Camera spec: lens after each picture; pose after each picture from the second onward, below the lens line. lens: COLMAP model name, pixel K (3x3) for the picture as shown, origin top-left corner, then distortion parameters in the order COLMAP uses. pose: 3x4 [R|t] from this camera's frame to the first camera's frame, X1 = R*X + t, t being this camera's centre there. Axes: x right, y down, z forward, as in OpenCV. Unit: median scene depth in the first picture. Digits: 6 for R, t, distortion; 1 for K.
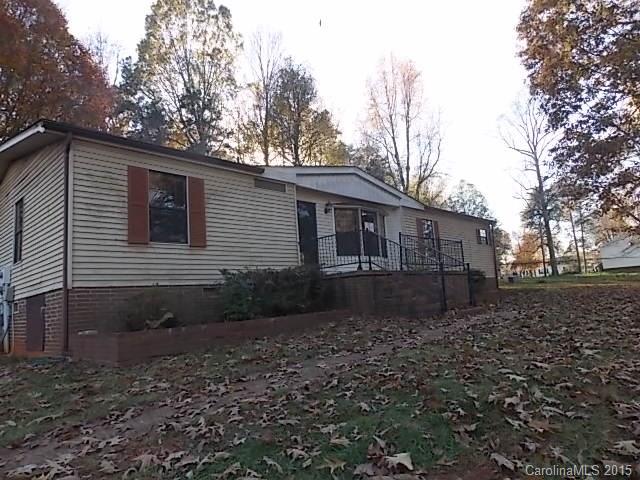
lens RADIAL K [[425.8, 0, 321.1], [0, 425.8, 239.0], [0, 0, 1]] dist [0.017310, -0.001436]
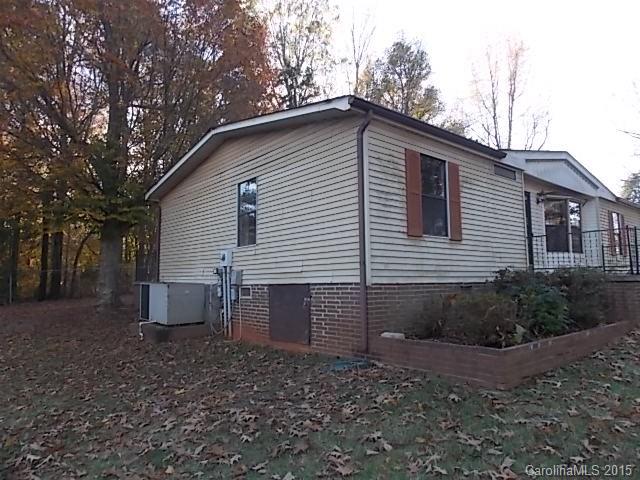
lens RADIAL K [[425.8, 0, 318.2], [0, 425.8, 242.6], [0, 0, 1]] dist [0.017310, -0.001436]
pose [[0.991966, 0.049779, -0.116296, -0.462956], [-0.043229, 0.997370, 0.058181, -0.017054], [0.118887, -0.052686, 0.991509, 0.072797]]
